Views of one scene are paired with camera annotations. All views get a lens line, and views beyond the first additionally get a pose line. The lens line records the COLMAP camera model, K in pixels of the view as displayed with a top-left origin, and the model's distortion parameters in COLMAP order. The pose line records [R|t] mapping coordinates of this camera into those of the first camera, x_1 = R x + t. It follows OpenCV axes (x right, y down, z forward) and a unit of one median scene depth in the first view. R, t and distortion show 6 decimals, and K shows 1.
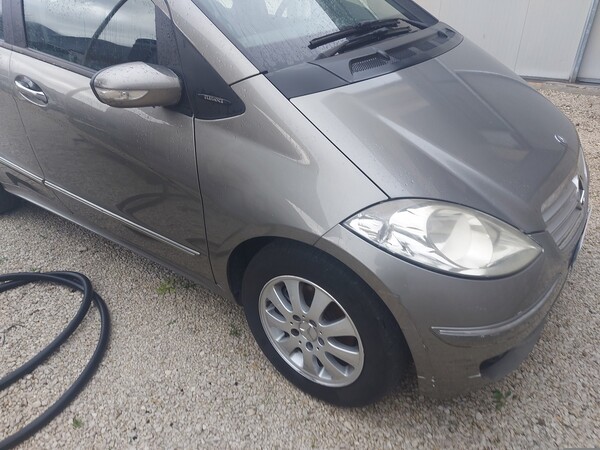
lens RADIAL K [[426.9, 0, 300.1], [0, 426.9, 226.4], [0, 0, 1]] dist [0.097081, -0.100971]
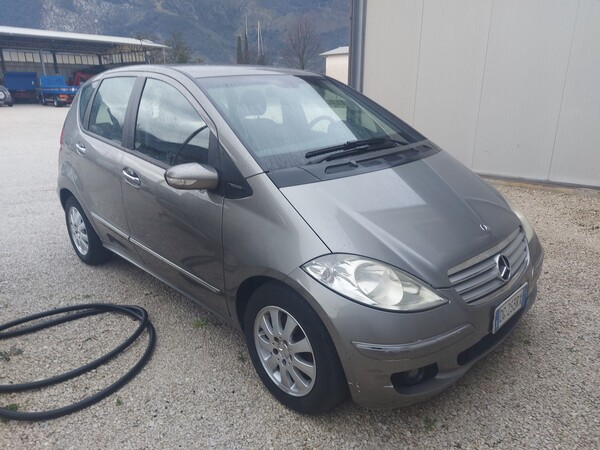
lens RADIAL K [[421.5, 0, 300.0], [0, 421.5, 225.0], [0, 0, 1]] dist [0.087096, -0.091511]
pose [[0.984909, 0.059667, -0.162461, 0.250294], [-0.091993, 0.975590, -0.199401, 0.111003], [0.146598, 0.211338, 0.966357, -0.368534]]
